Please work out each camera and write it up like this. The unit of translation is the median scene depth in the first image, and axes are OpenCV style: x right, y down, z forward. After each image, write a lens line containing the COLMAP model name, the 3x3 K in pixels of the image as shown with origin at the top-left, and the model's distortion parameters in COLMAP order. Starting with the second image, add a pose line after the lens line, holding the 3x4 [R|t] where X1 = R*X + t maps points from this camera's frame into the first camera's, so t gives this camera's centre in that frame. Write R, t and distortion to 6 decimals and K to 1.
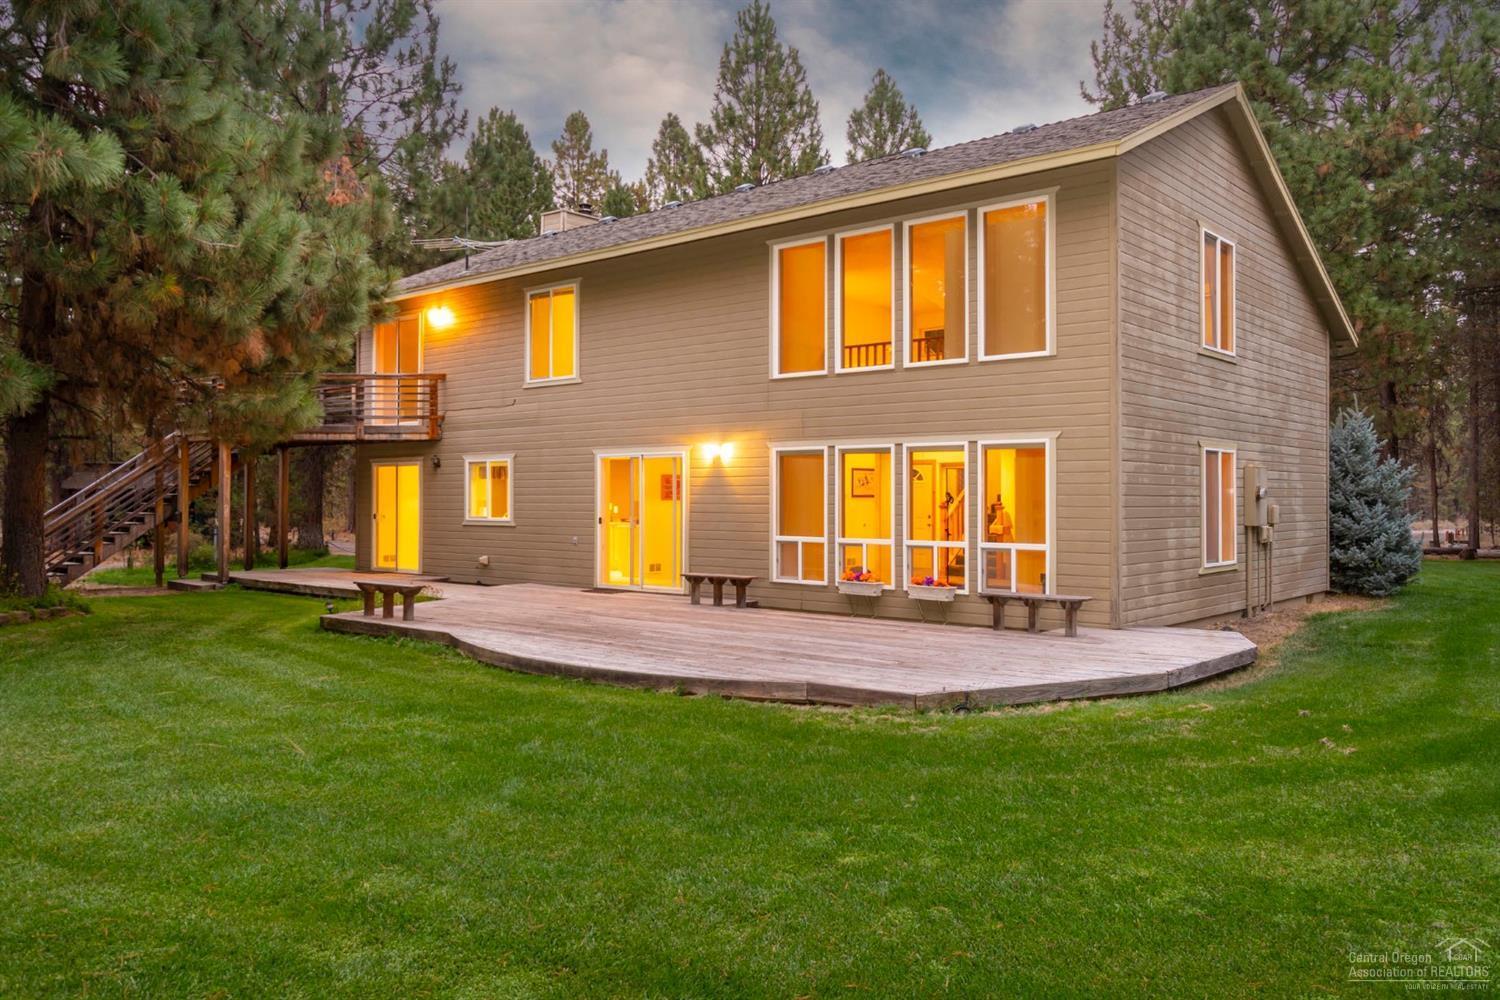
lens RADIAL K [[1159.7, 0, 749.0], [0, 1159.7, 497.0], [0, 0, 1]] dist [0.000550, 0.001484]
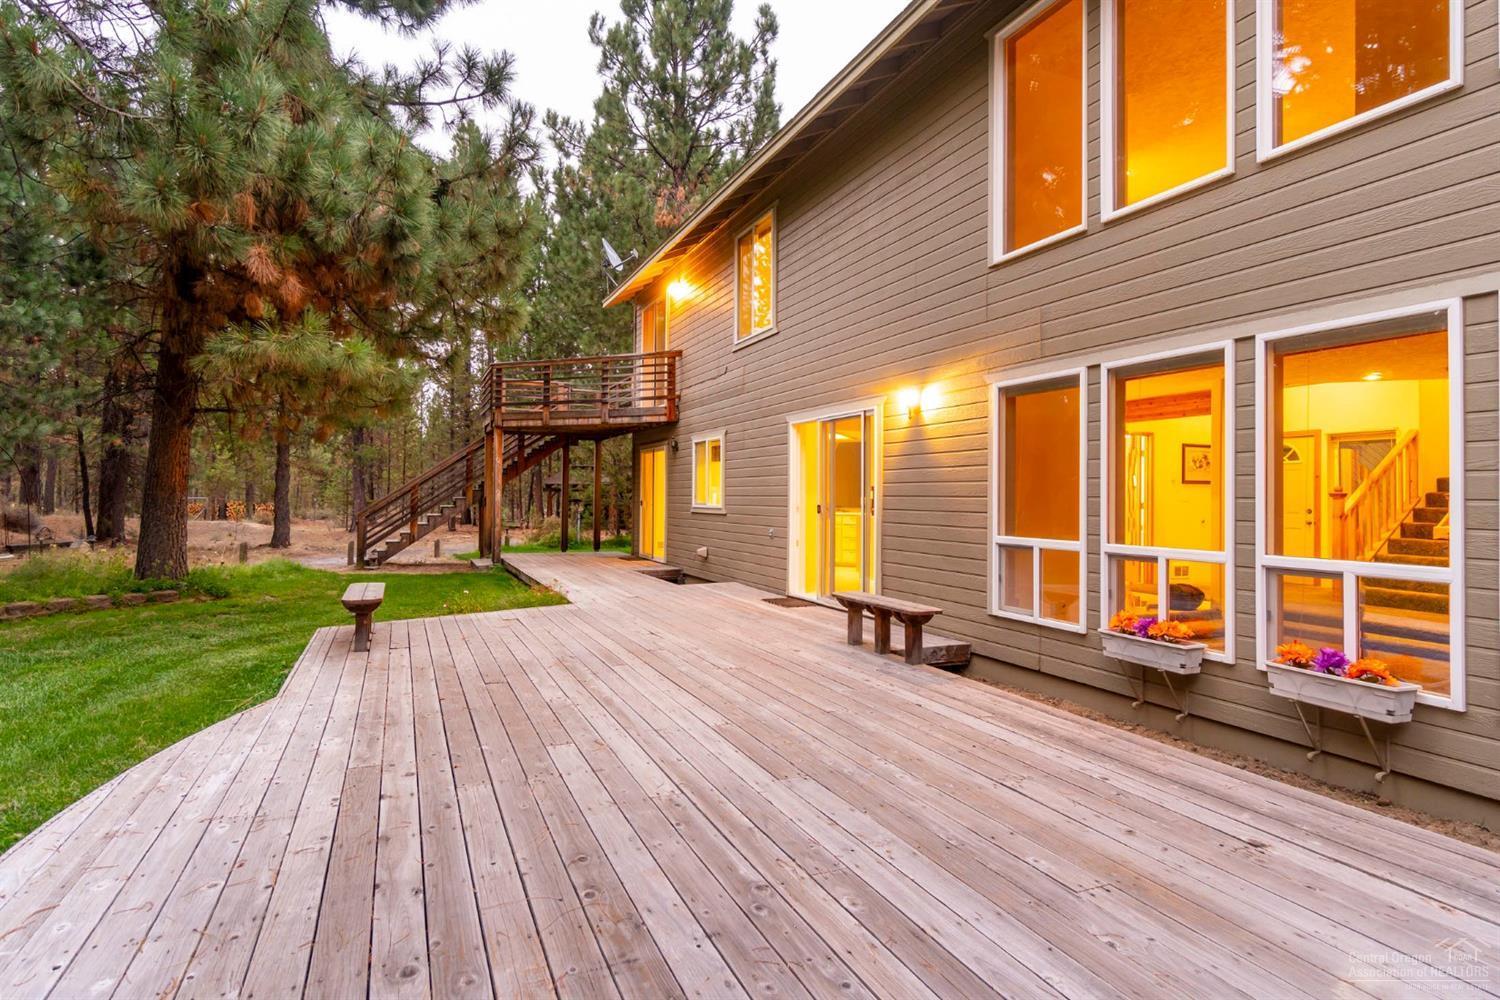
lens RADIAL K [[789.3, 0, 750.3], [0, 789.3, 487.9], [0, 0, 1]] dist [0.006251, 0.001922]
pose [[0.900477, 0.001369, -0.434900, 0.083089], [-0.007168, 0.999906, -0.011694, 0.015310], [0.434844, 0.013647, 0.900403, 0.590479]]
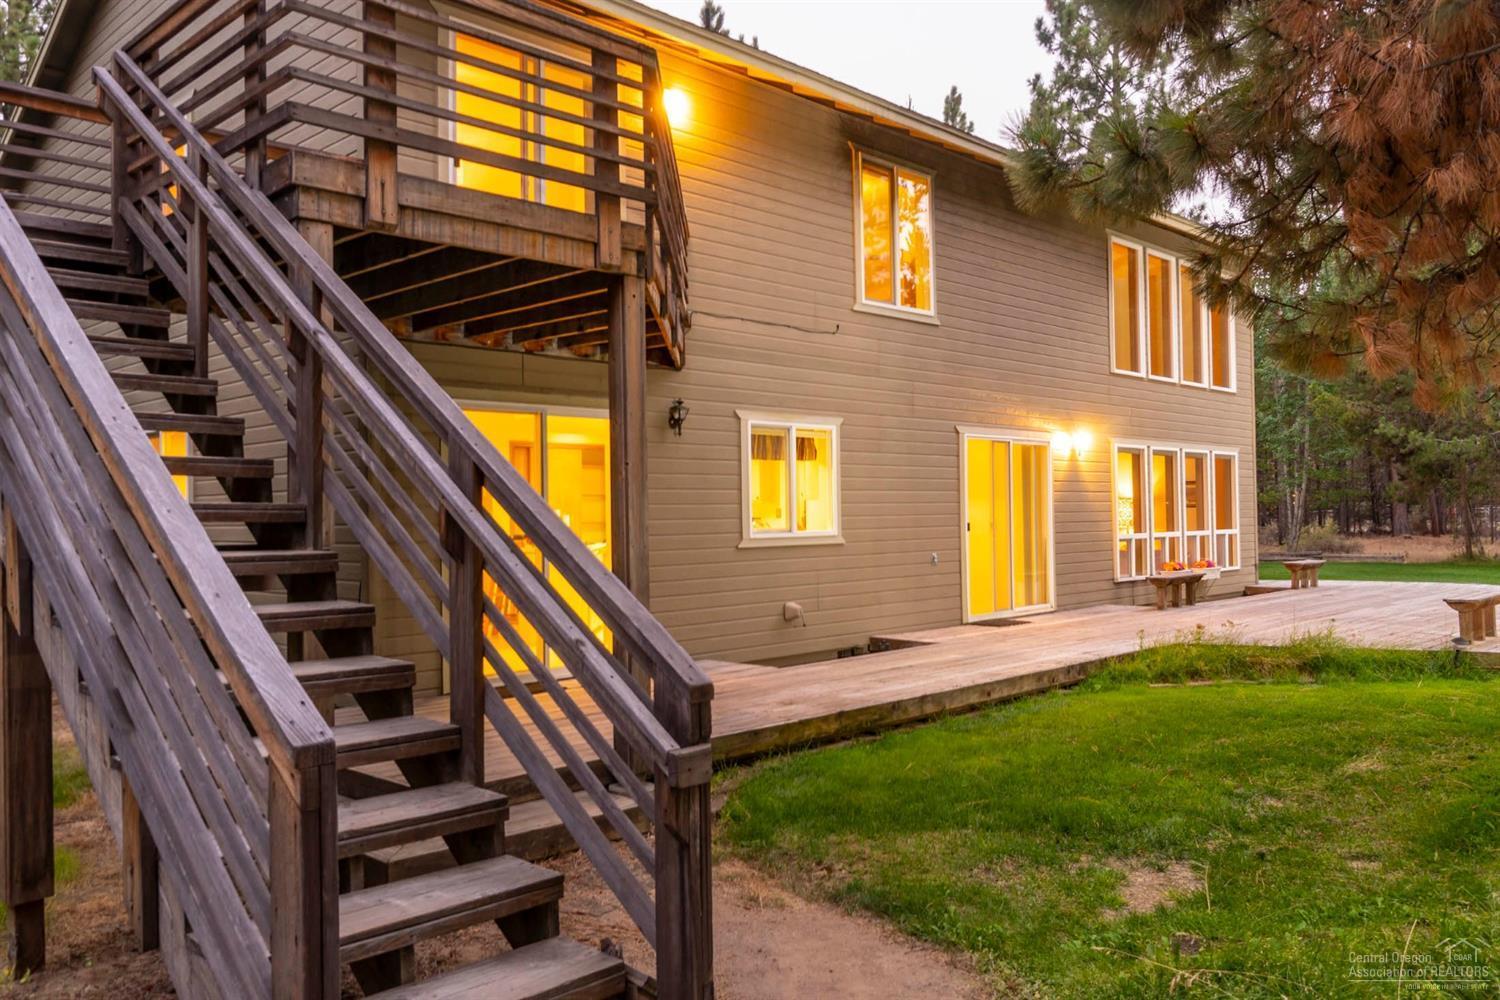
lens RADIAL K [[1159.7, 0, 751.0], [0, 1159.7, 503.6], [0, 0, 1]] dist [0.000550, 0.001484]
pose [[0.064429, 0.004827, 0.997911, -0.962686], [0.012932, 0.999900, -0.005671, 0.009411], [-0.997838, 0.013270, 0.064361, 1.238798]]
